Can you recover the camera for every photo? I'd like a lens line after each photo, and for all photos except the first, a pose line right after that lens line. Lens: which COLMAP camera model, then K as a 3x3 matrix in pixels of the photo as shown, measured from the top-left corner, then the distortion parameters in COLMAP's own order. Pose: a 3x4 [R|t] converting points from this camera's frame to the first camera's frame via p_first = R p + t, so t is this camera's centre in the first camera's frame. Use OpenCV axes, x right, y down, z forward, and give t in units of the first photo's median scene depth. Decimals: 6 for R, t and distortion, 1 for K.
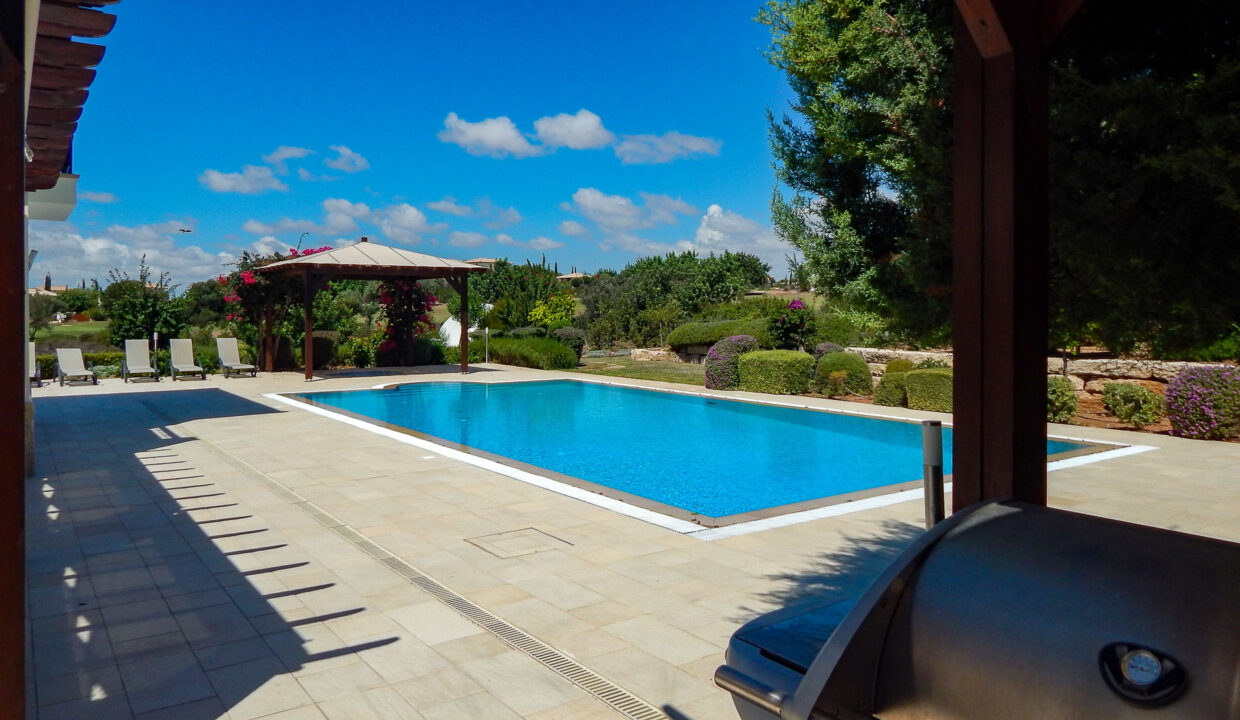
lens RADIAL K [[883.0, 0, 653.5], [0, 883.0, 313.6], [0, 0, 1]] dist [0.048098, -0.000472]
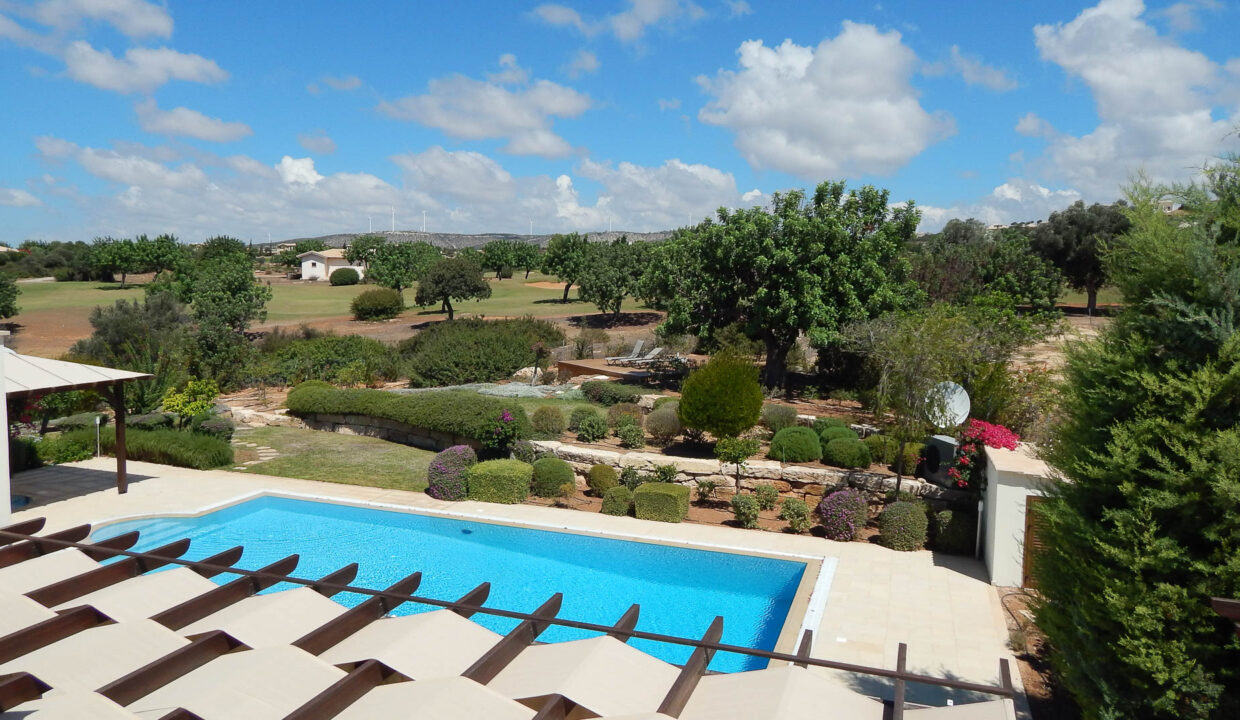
lens RADIAL K [[860.7, 0, 634.5], [0, 860.7, 330.2], [0, 0, 1]] dist [-0.007184, -0.002068]
pose [[0.820694, -0.020472, 0.571001, -0.344697], [-0.021217, 0.997577, 0.066261, -0.202569], [-0.570974, -0.066495, 0.818271, -0.002112]]
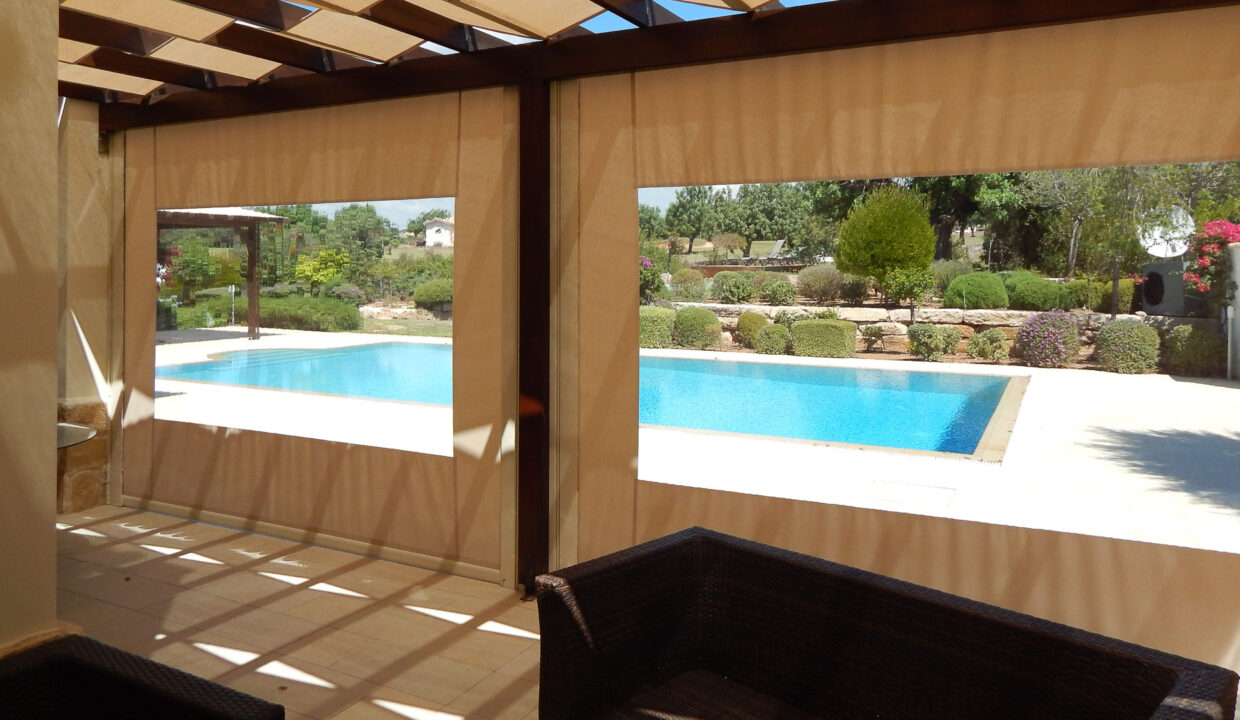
lens RADIAL K [[885.0, 0, 618.8], [0, 885.0, 266.0], [0, 0, 1]] dist [-0.005535, -0.000887]
pose [[0.898181, 0.003988, 0.439608, -0.335737], [-0.003144, 0.999992, -0.002649, -0.002996], [-0.439615, 0.000998, 0.898186, 0.069084]]
